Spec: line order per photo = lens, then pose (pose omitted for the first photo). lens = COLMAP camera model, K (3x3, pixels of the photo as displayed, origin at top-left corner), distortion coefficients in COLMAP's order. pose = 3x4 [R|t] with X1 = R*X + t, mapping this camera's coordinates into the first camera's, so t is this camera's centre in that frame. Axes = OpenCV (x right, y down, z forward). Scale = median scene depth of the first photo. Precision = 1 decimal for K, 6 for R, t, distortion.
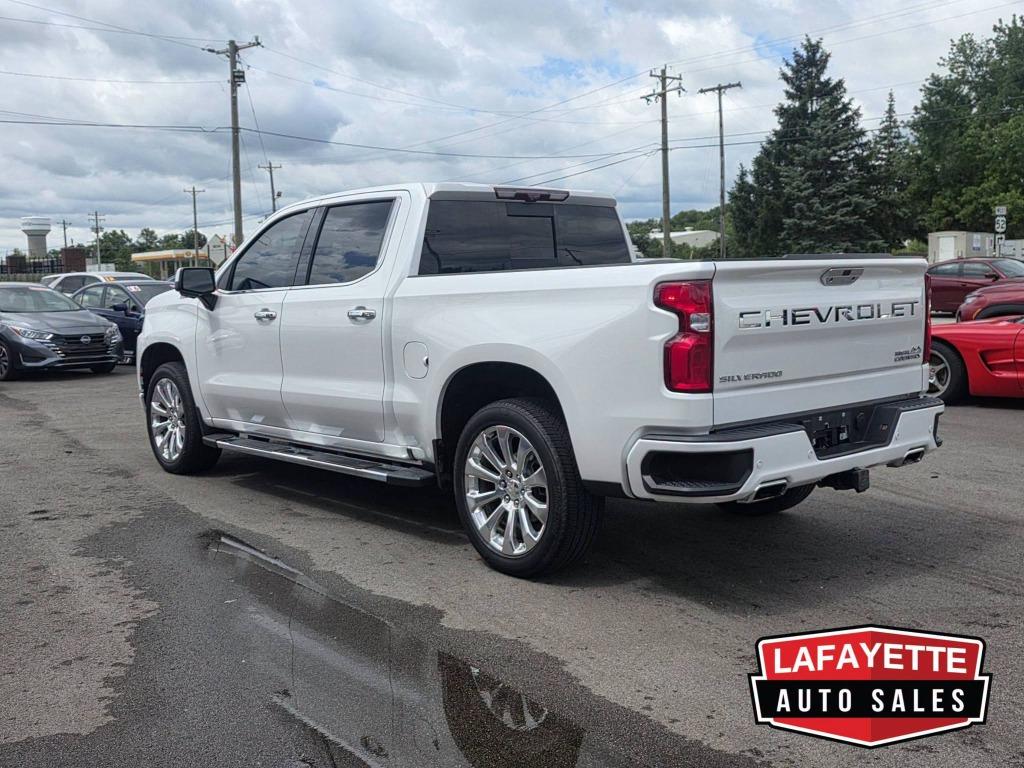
lens RADIAL K [[1076.8, 0, 508.9], [0, 1076.8, 374.0], [0, 0, 1]] dist [0.101335, 0.000000]
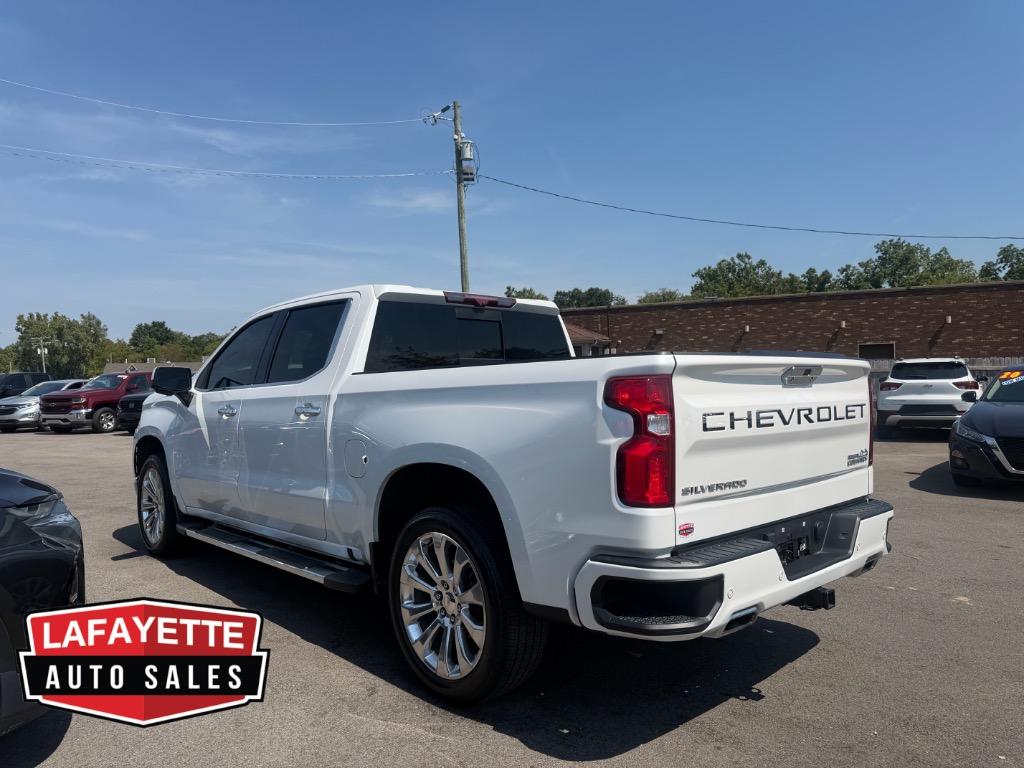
lens RADIAL K [[739.5, 0, 492.1], [0, 739.5, 375.1], [0, 0, 1]] dist [0.031738, -0.023006]
pose [[0.999893, 0.009034, 0.011531, 0.032276], [-0.007805, 0.994706, -0.102466, -0.022660], [-0.012396, 0.102365, 0.994670, 0.361769]]
